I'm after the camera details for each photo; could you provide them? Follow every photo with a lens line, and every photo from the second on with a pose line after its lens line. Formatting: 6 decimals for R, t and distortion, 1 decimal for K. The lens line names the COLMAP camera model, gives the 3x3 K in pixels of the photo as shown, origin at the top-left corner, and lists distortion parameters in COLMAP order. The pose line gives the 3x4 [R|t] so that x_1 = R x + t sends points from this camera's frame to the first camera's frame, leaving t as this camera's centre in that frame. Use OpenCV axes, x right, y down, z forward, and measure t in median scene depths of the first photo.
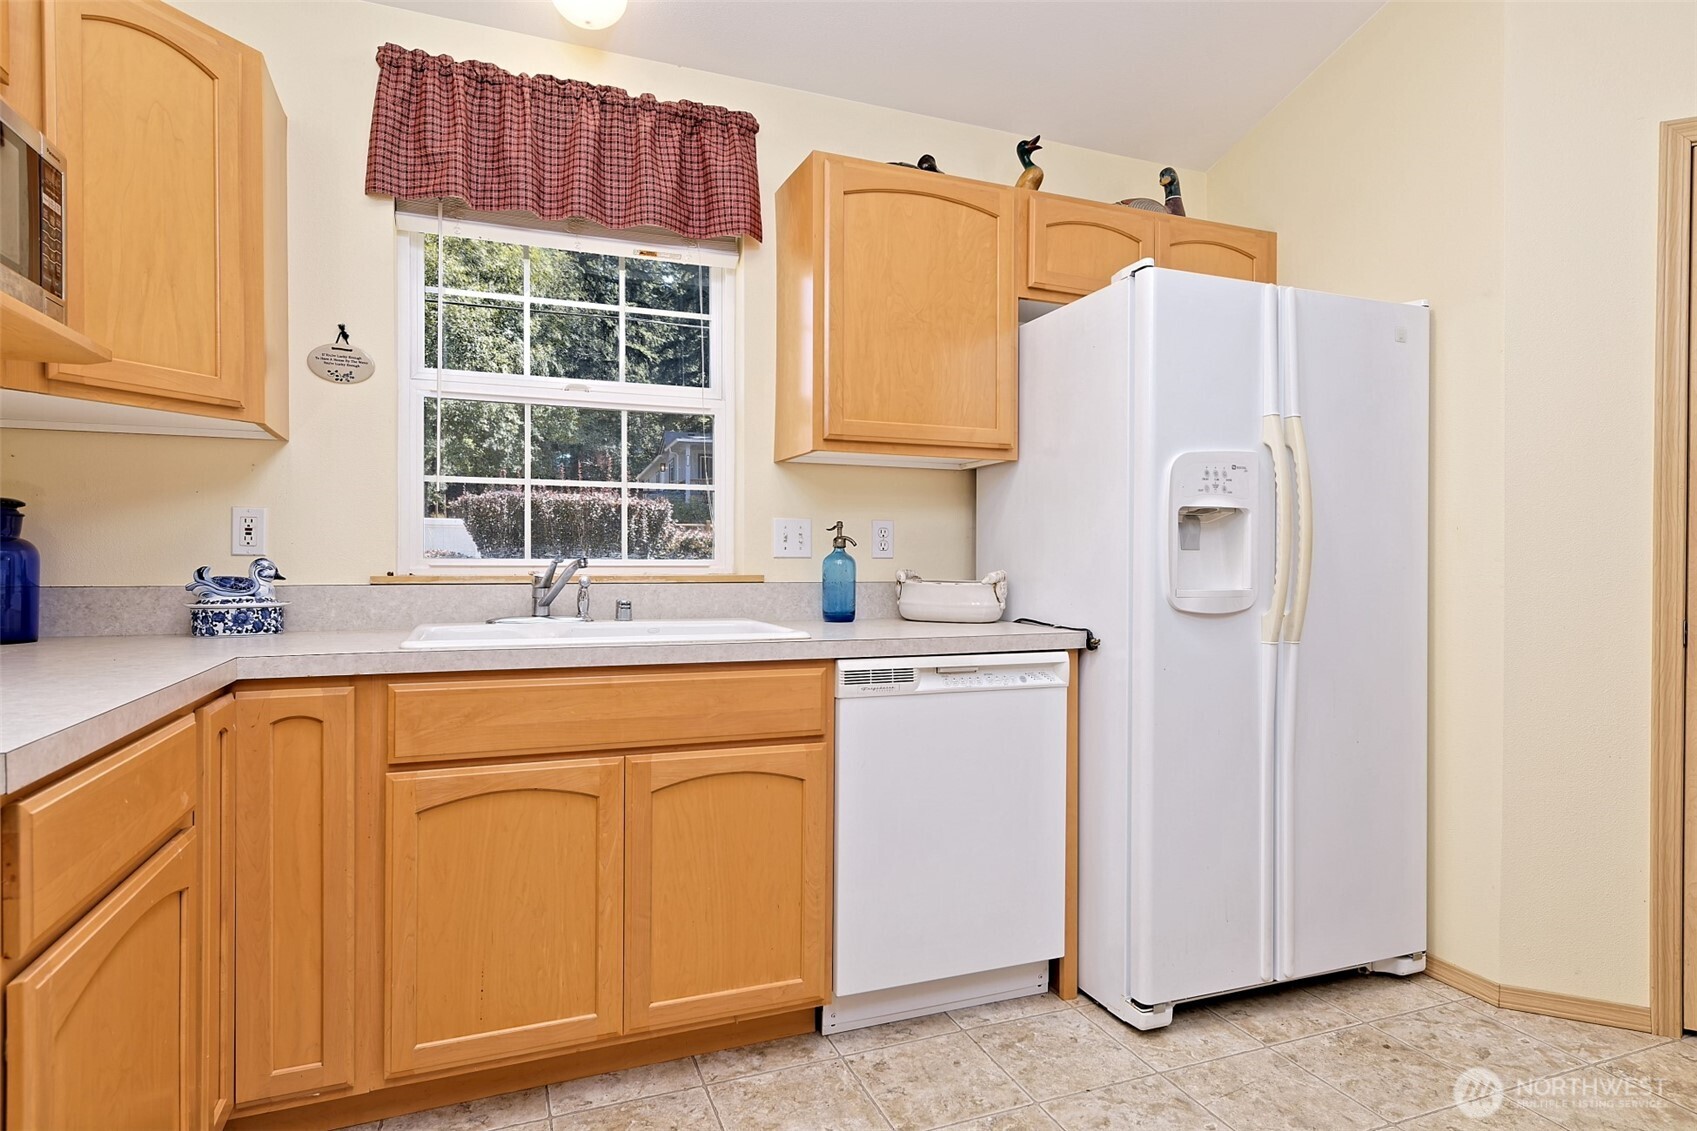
lens RADIAL K [[896.4, 0, 849.9], [0, 896.4, 562.9], [0, 0, 1]] dist [-0.001200, -0.000207]
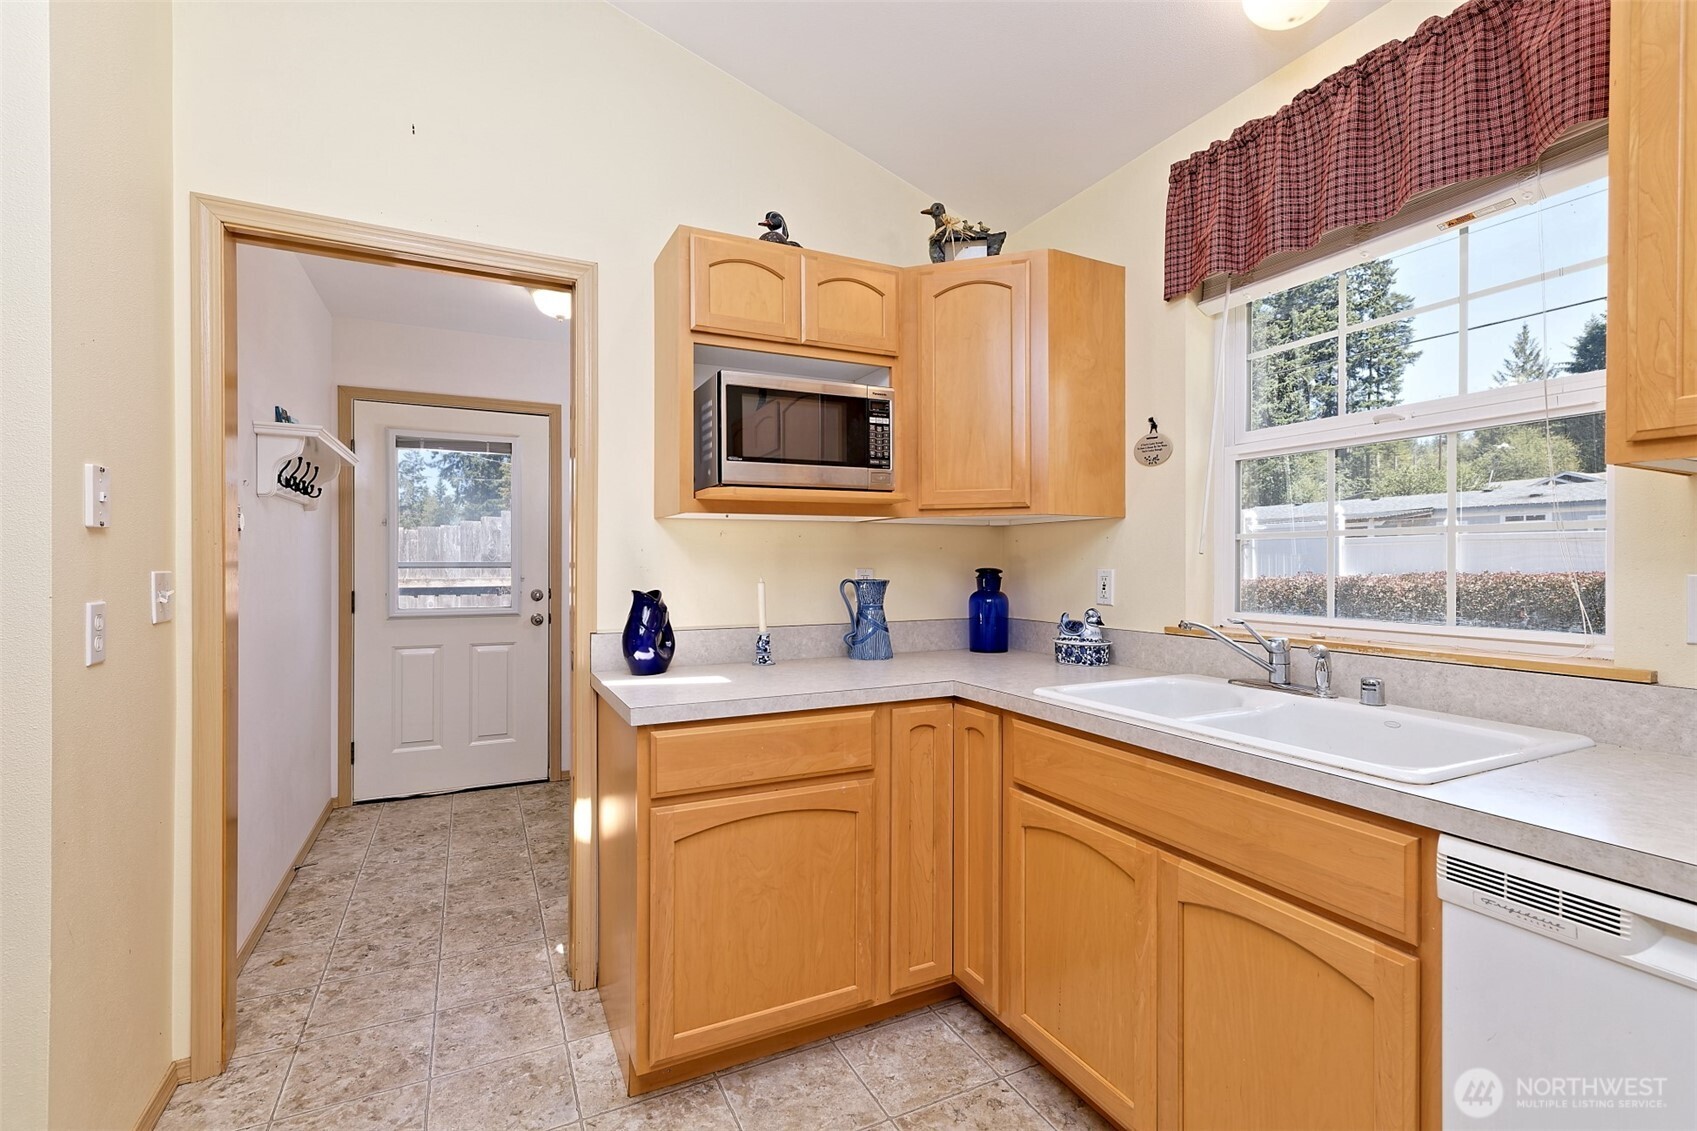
lens RADIAL K [[764.8, 0, 858.6], [0, 764.8, 557.7], [0, 0, 1]] dist [0.003101, -0.000023]
pose [[0.077571, -0.008758, -0.996948, 0.468139], [-0.001992, 0.999958, -0.008940, -0.071151], [0.996985, 0.002679, 0.077551, 0.567975]]
